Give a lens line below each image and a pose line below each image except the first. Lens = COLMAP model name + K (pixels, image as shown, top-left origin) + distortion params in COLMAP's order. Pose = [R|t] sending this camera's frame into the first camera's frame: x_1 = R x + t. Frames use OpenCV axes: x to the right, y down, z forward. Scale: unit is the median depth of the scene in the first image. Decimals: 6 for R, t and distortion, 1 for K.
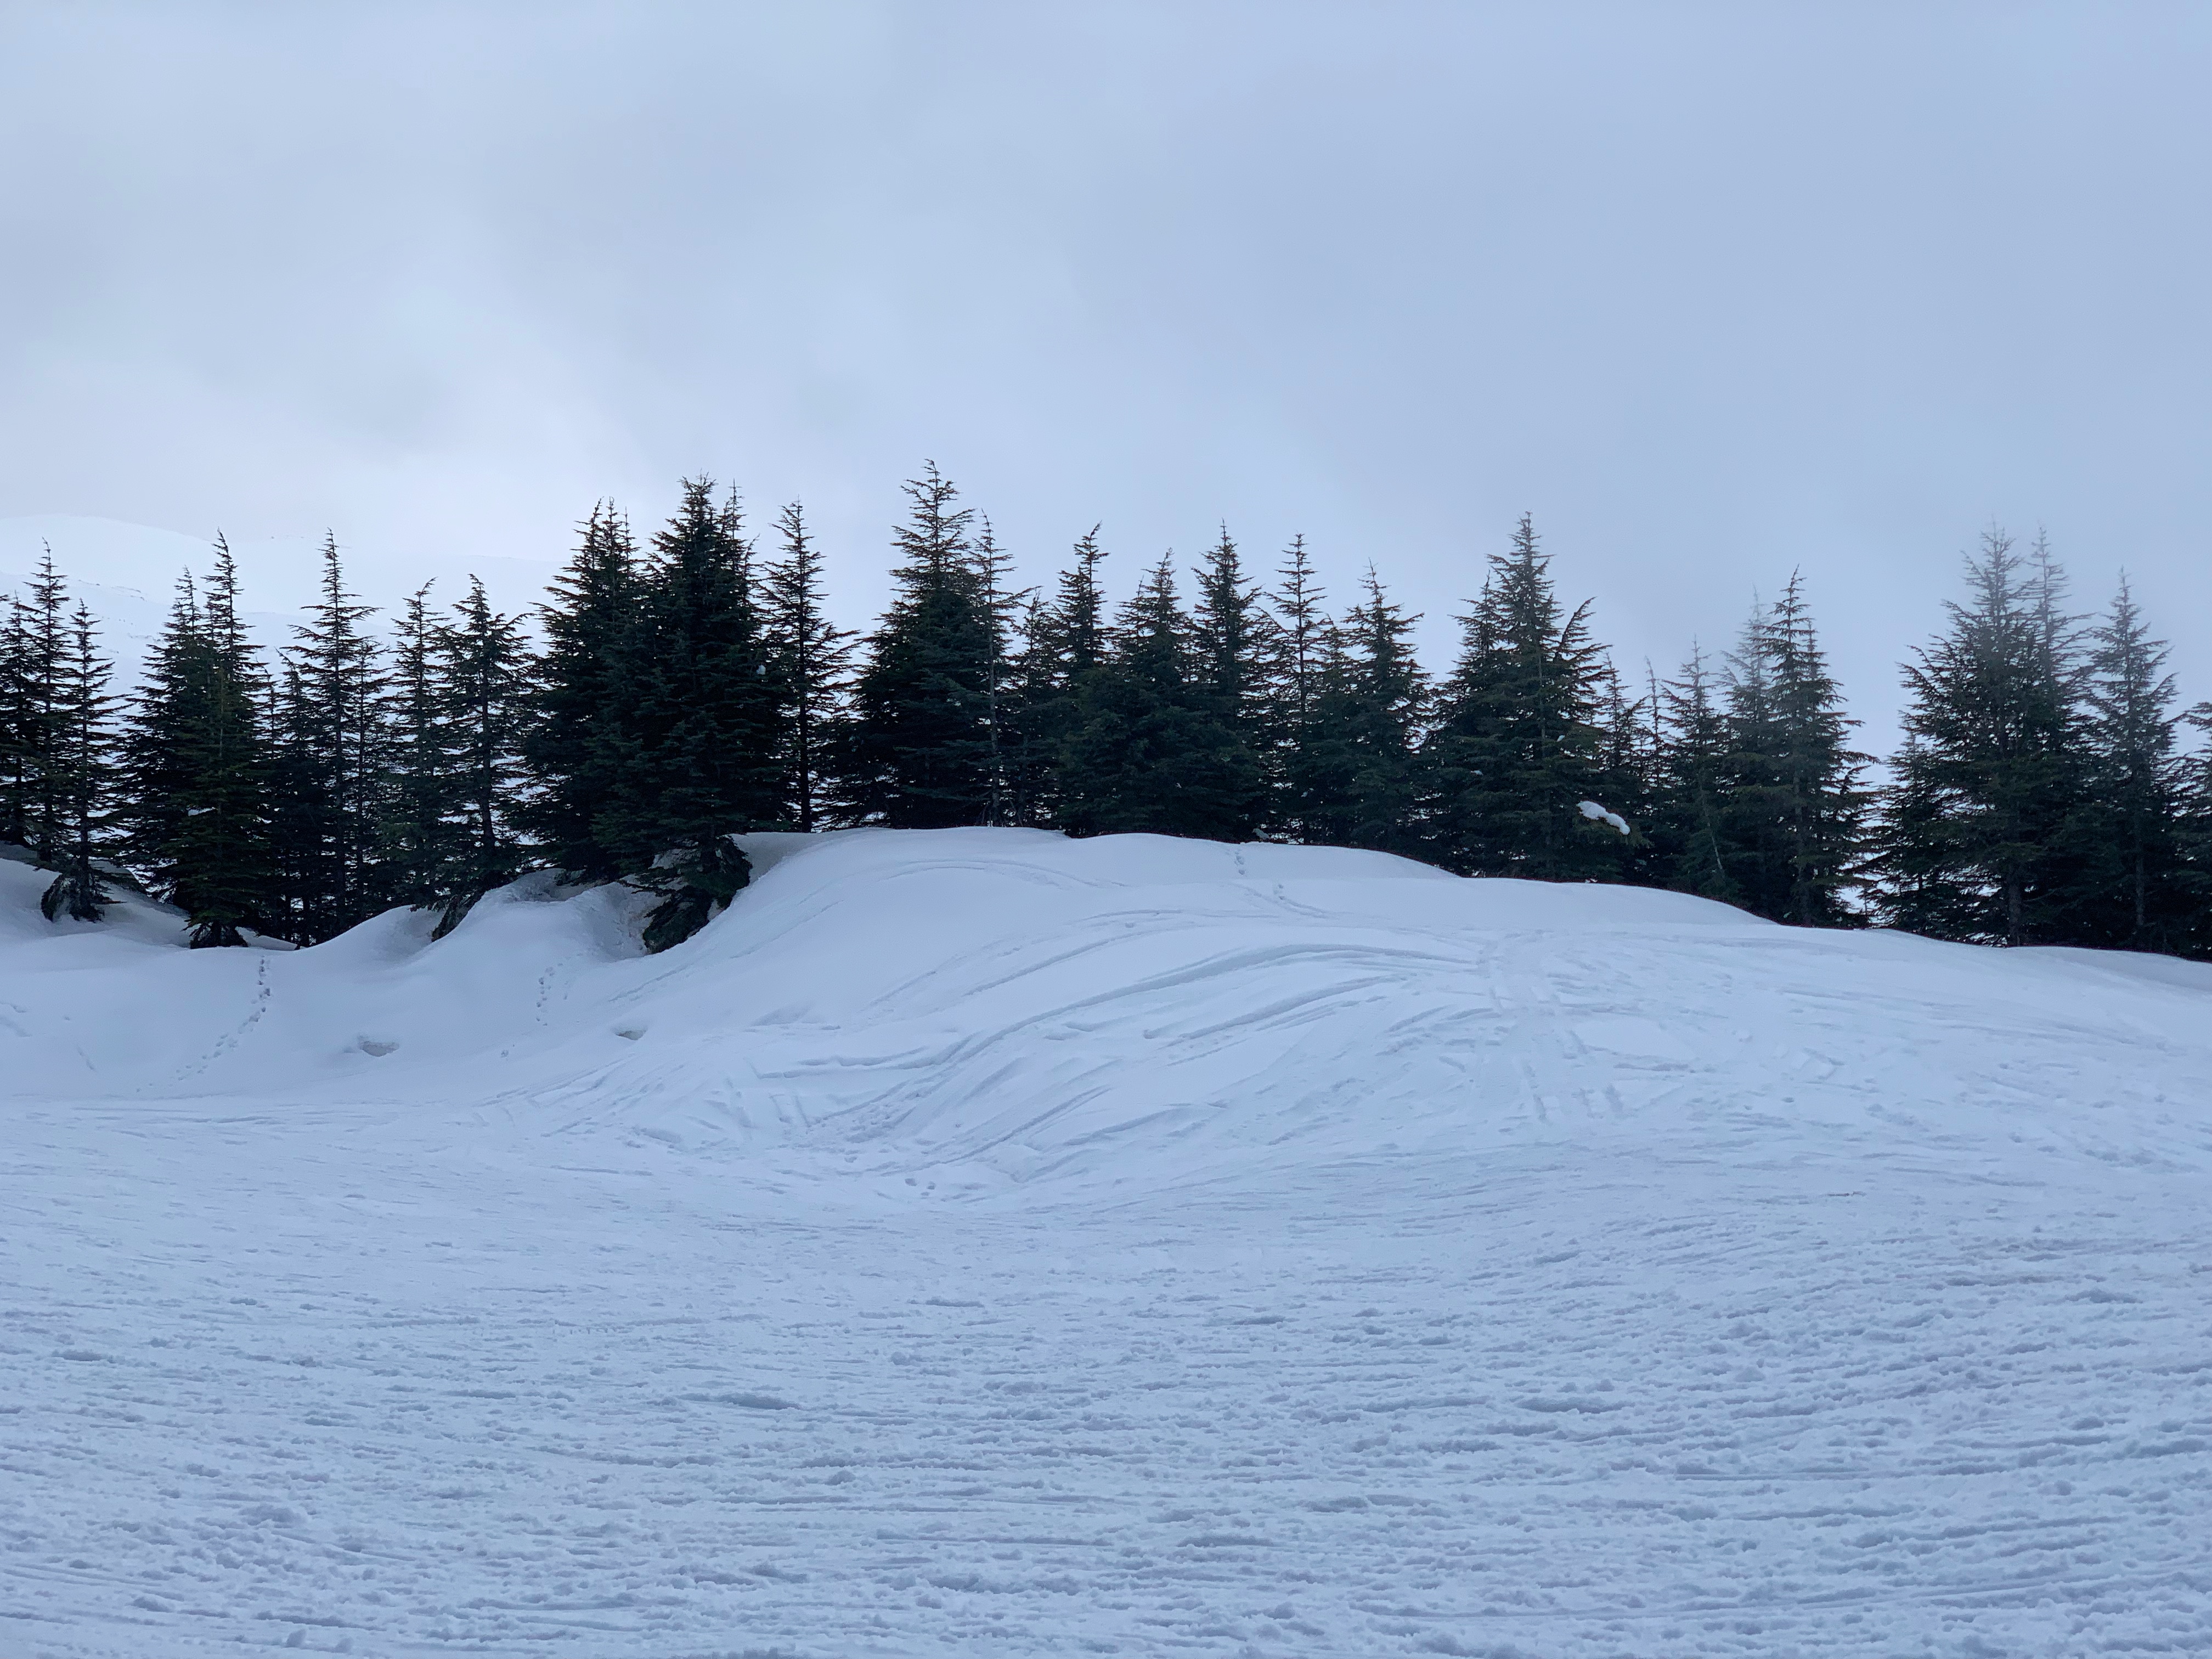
lens RADIAL K [[3289.0, 0, 1106.0], [0, 3289.0, 829.5], [0, 0, 1]] dist [-0.029770, 0.040279]
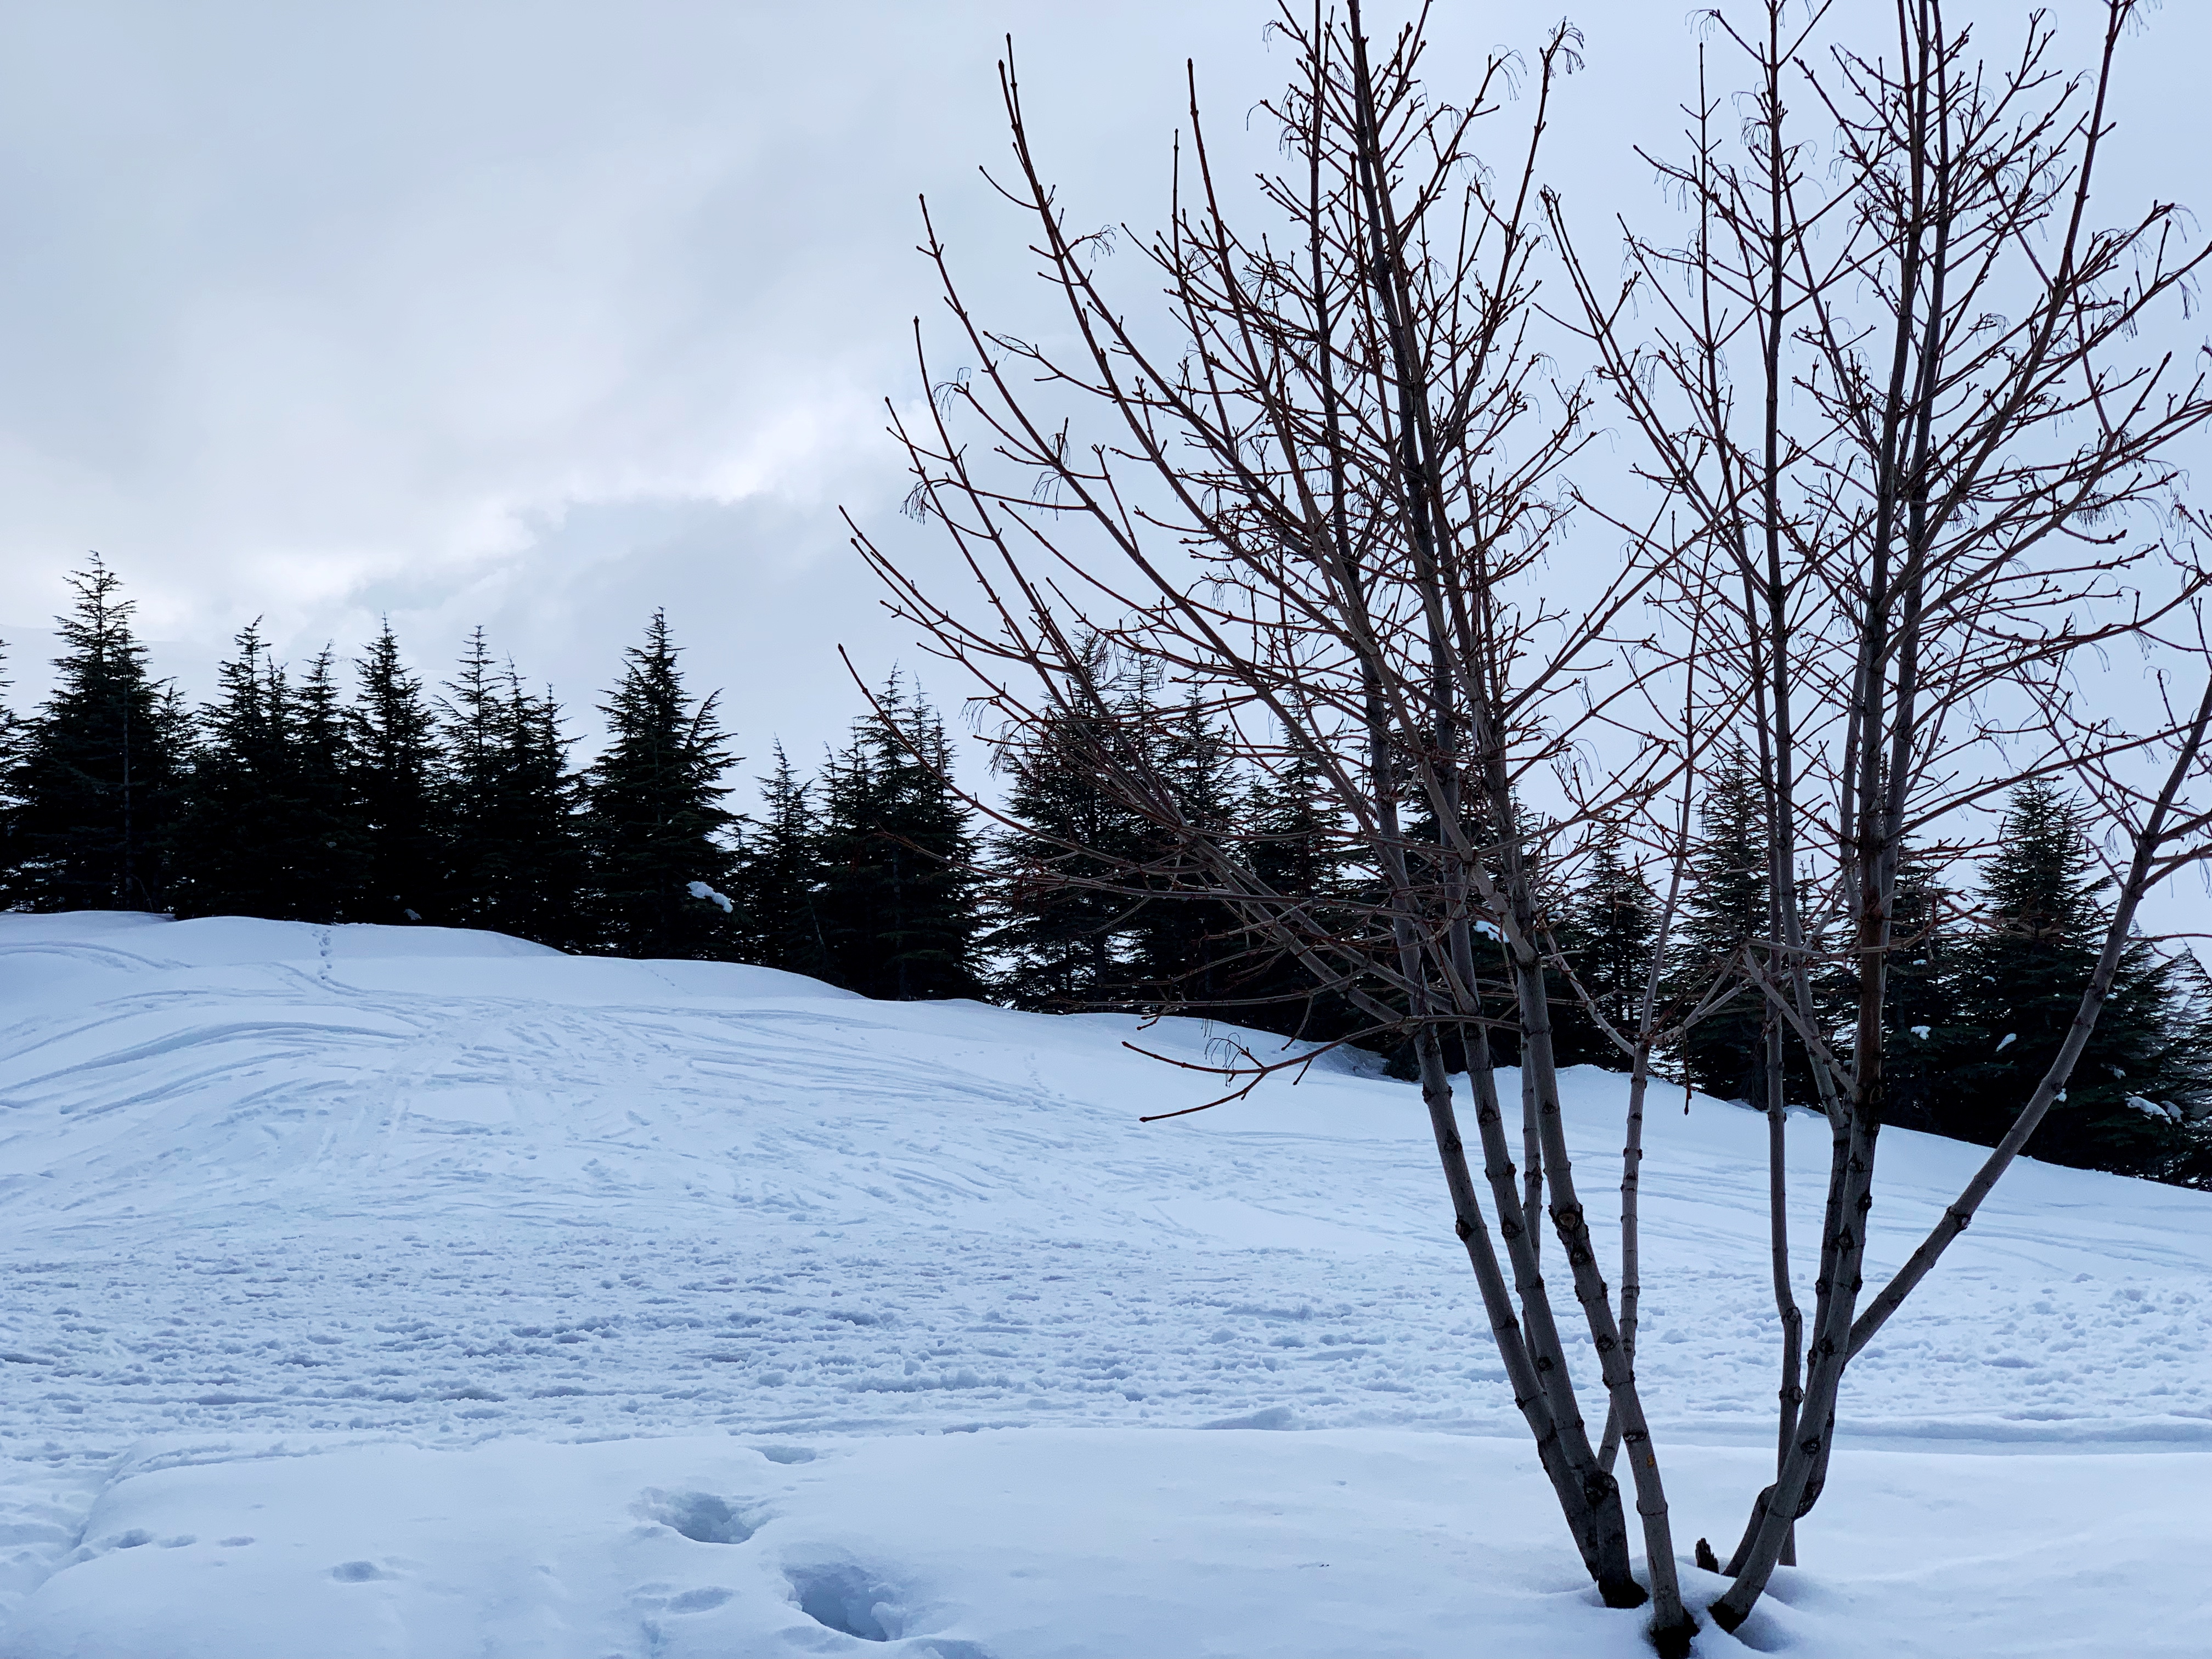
lens RADIAL K [[3256.5, 0, 1106.0], [0, 3256.5, 829.5], [0, 0, 1]] dist [0.065256, -0.051464]
pose [[0.988526, -0.005478, 0.150949, 0.105620], [0.008812, 0.999732, -0.021428, -0.001420], [-0.150791, 0.022512, 0.988309, -0.053323]]
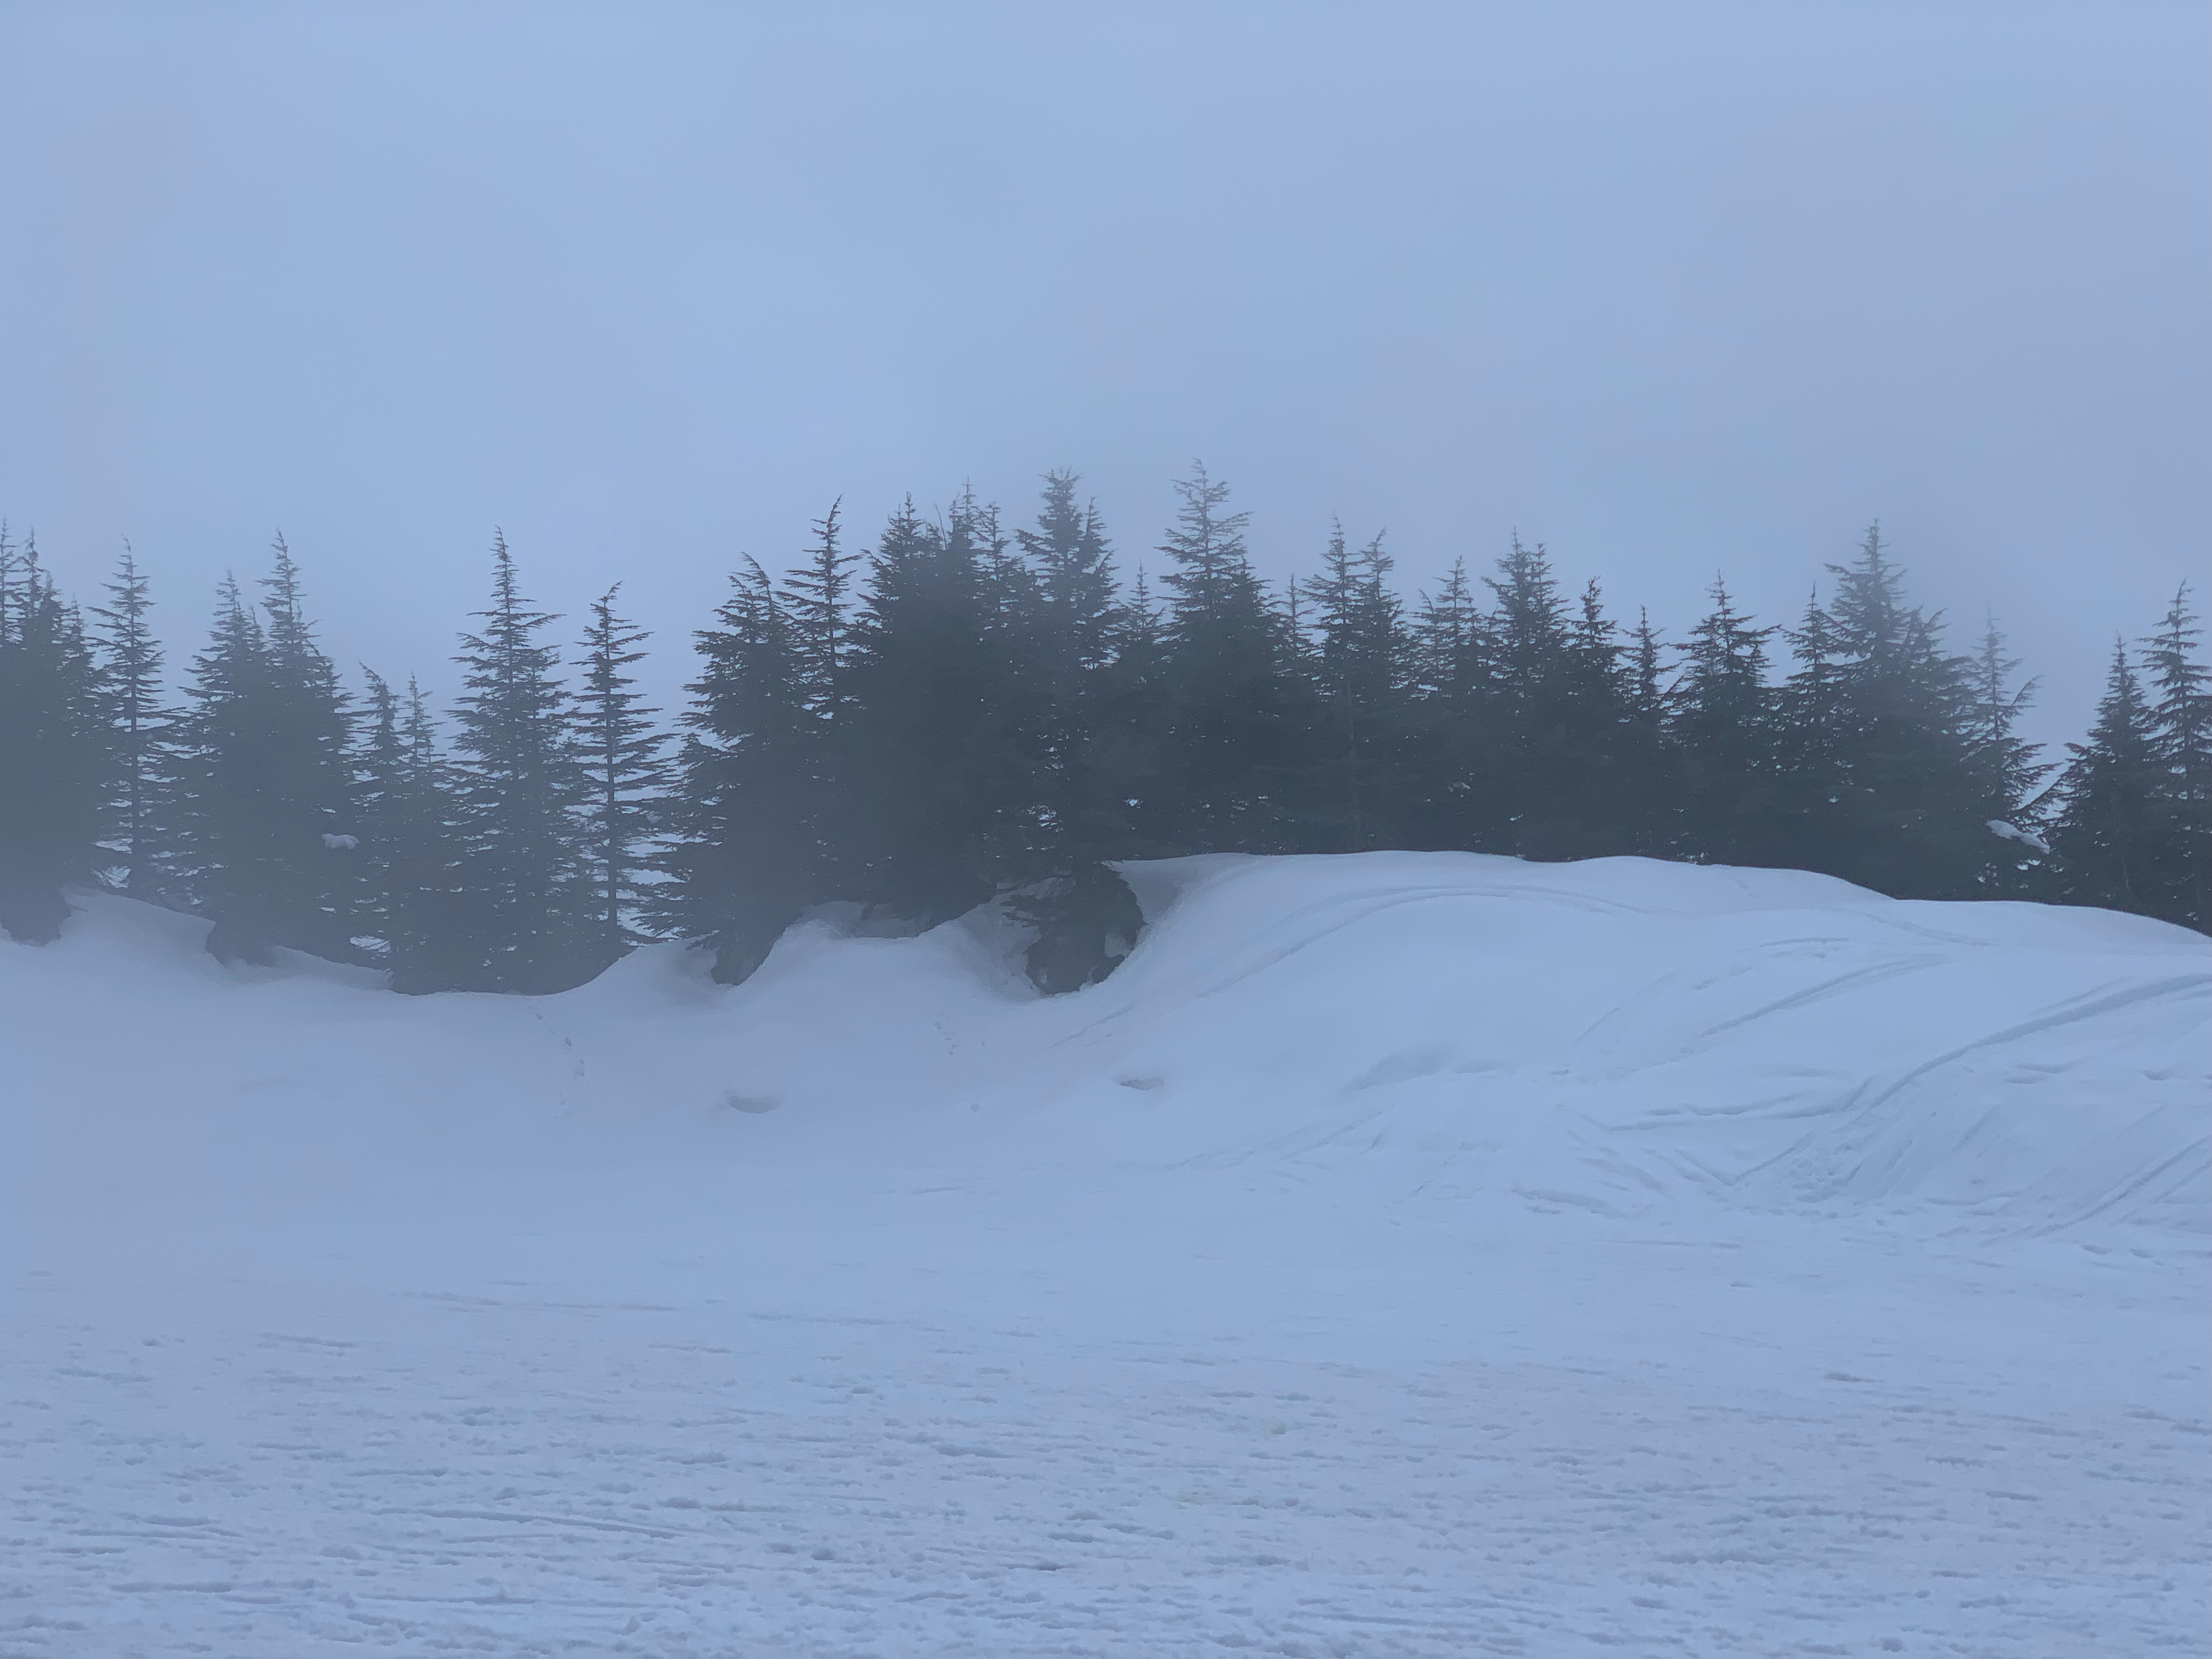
lens RADIAL K [[3299.4, 0, 1106.0], [0, 3299.4, 829.5], [0, 0, 1]] dist [0.017514, 0.000184]
pose [[0.985968, -0.005163, 0.166857, -0.240937], [0.006568, 0.999947, -0.007866, -0.000148], [-0.166807, 0.008851, 0.985950, 0.085211]]
